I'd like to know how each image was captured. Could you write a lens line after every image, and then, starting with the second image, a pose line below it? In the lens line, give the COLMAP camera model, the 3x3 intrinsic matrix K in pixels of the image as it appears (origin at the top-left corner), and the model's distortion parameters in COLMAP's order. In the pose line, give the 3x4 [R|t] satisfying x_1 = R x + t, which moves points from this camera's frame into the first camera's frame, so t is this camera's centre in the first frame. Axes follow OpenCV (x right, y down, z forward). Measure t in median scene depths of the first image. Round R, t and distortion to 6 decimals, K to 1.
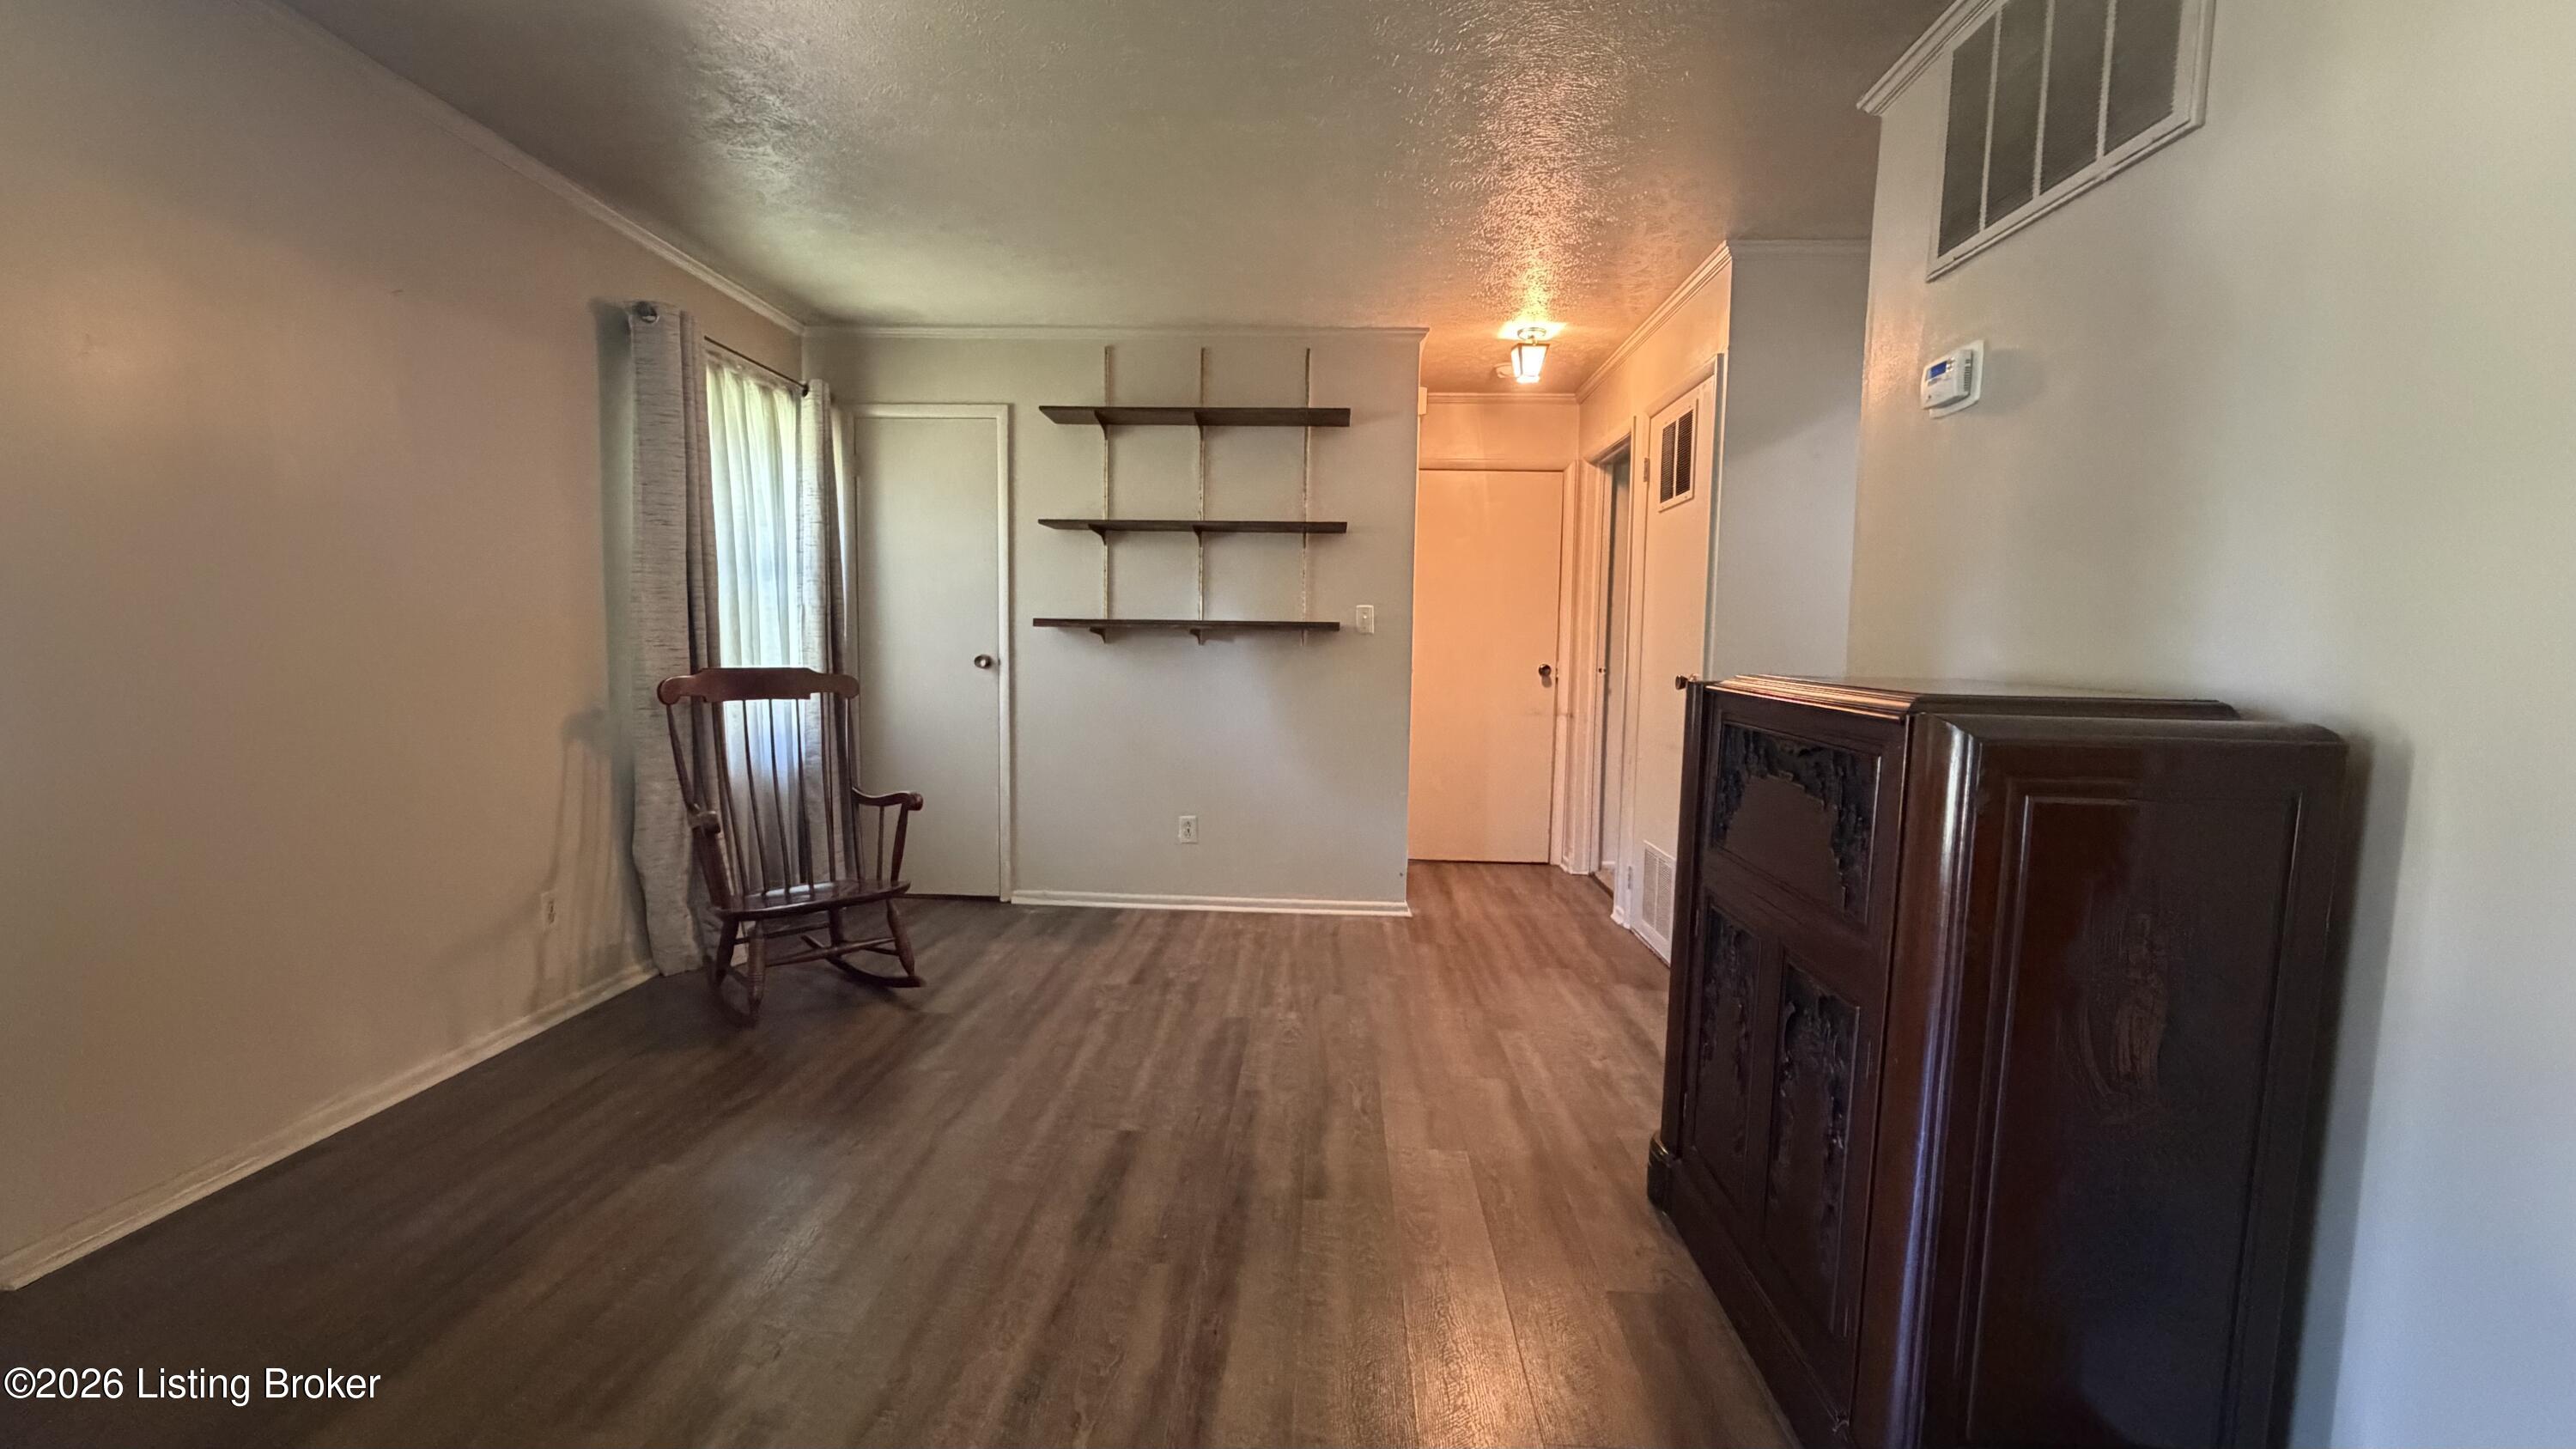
lens RADIAL K [[1025.5, 0, 1289.8], [0, 1025.5, 743.0], [0, 0, 1]] dist [0.001346, 0.000003]
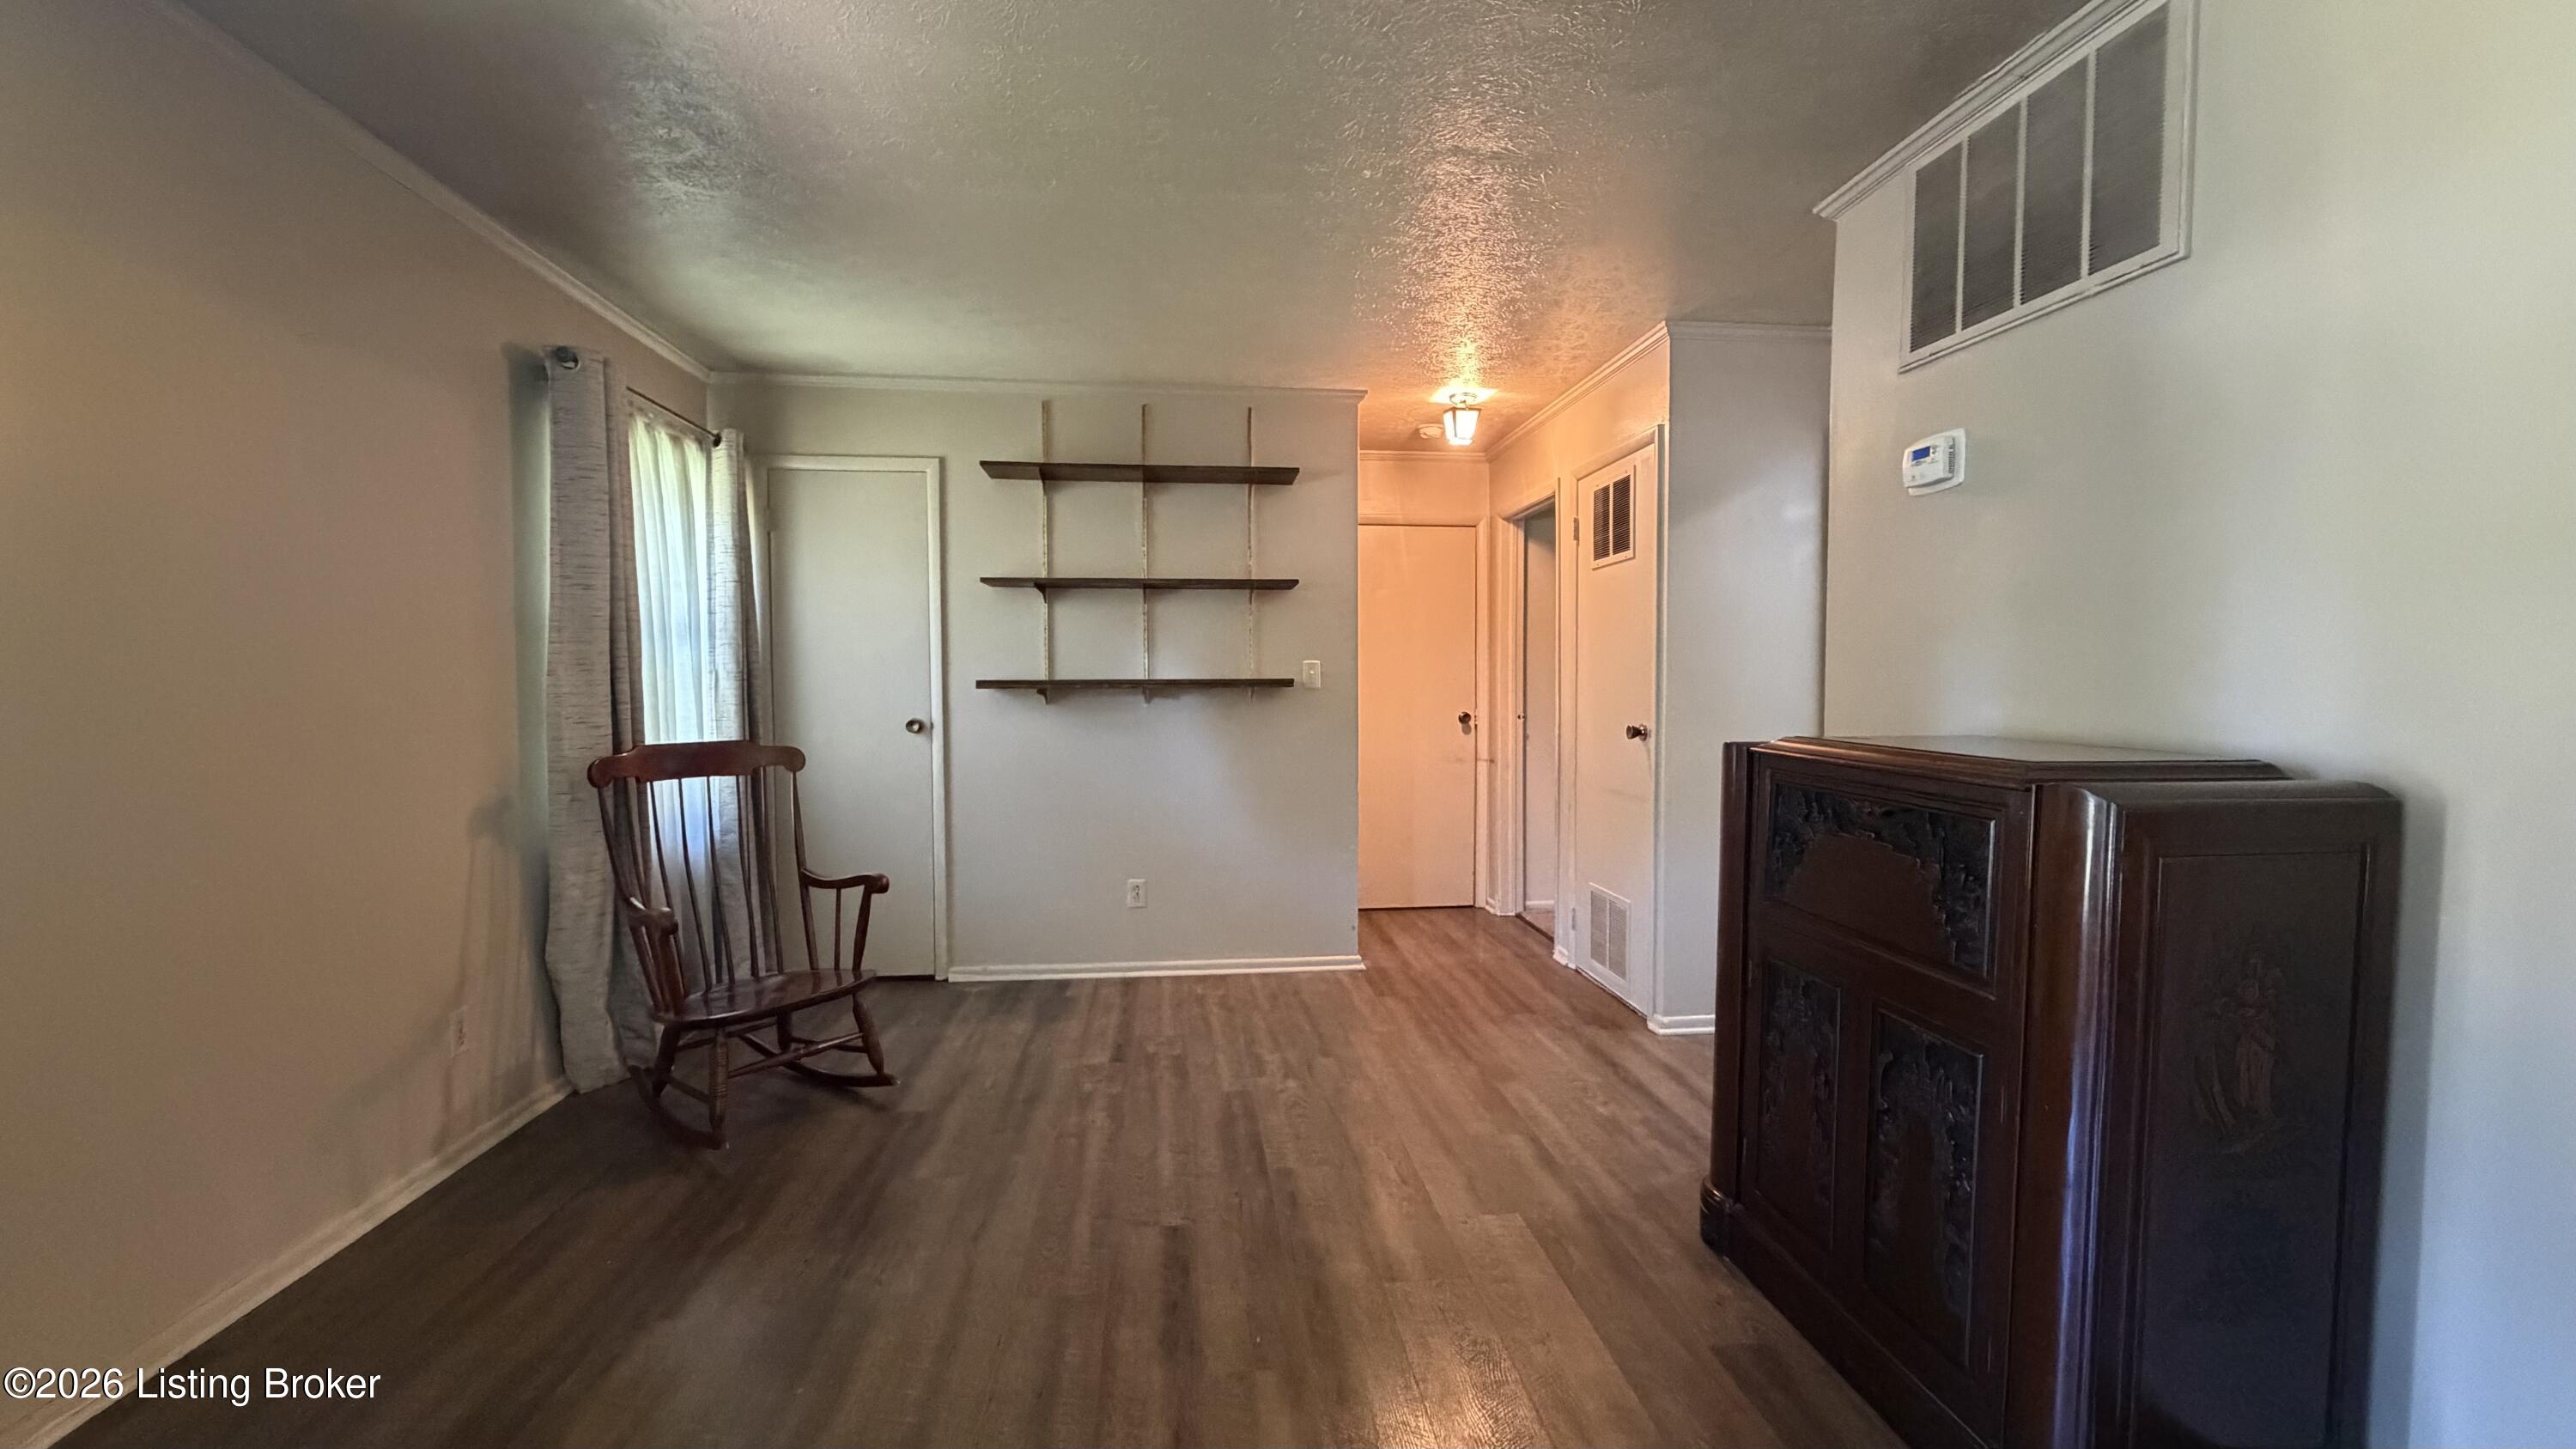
lens RADIAL K [[1025.5, 0, 1295.0], [0, 1025.5, 743.6], [0, 0, 1]] dist [0.001346, 0.000003]
pose [[0.987572, -0.028216, 0.154613, -0.133372], [0.034260, 0.998744, -0.036567, -0.022370], [-0.153387, 0.041409, 0.987298, 0.018267]]
